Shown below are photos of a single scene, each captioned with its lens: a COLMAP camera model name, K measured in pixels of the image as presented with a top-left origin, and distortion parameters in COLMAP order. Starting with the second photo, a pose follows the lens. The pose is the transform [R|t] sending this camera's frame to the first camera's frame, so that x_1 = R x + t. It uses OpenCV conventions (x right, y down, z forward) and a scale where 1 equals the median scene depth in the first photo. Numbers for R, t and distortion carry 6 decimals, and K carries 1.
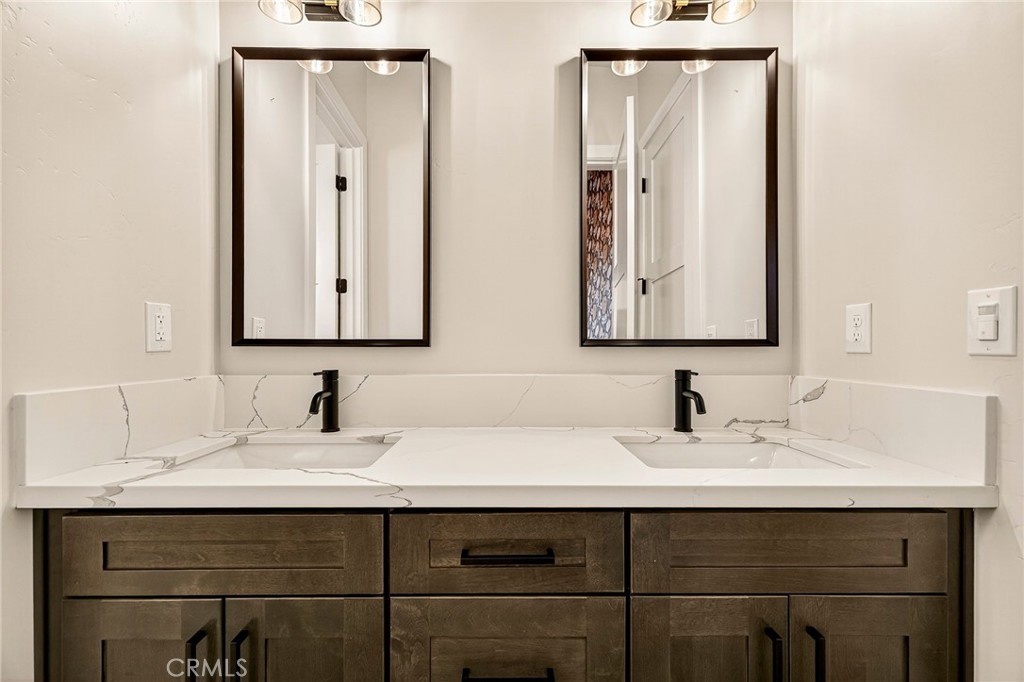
lens RADIAL K [[431.6, 0, 513.8], [0, 431.6, 348.3], [0, 0, 1]] dist [0.002552, 0.000187]
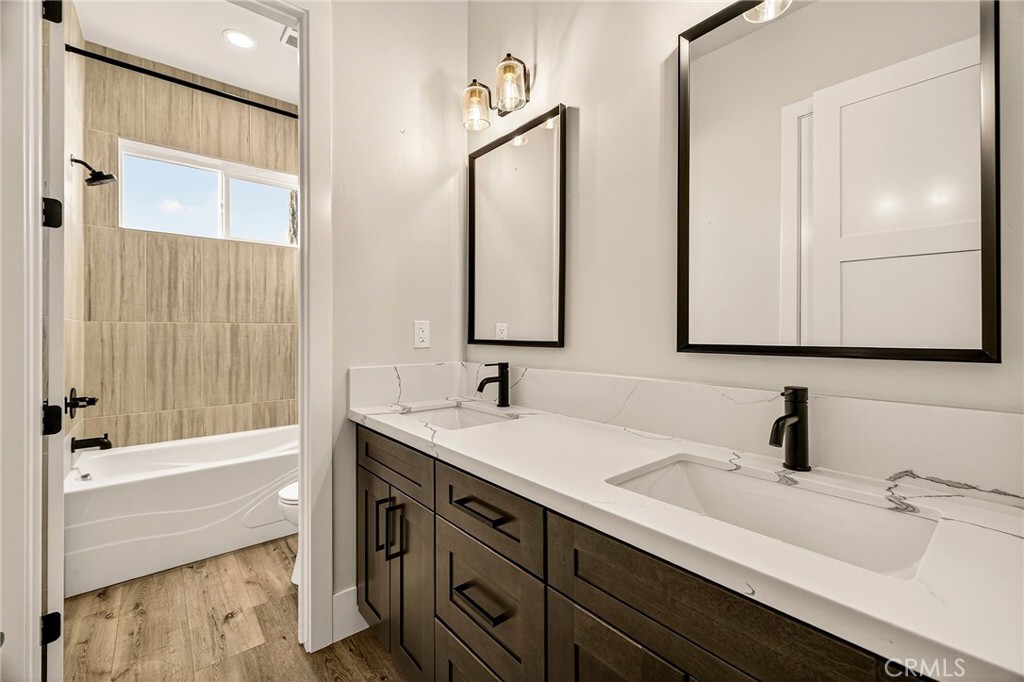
lens RADIAL K [[431.6, 0, 528.8], [0, 431.6, 328.0], [0, 0, 1]] dist [0.002552, 0.000187]
pose [[0.644977, -0.007181, -0.764168, 0.700603], [-0.002069, 0.999936, -0.011143, -0.047098], [0.764199, 0.008768, 0.644921, 0.157766]]
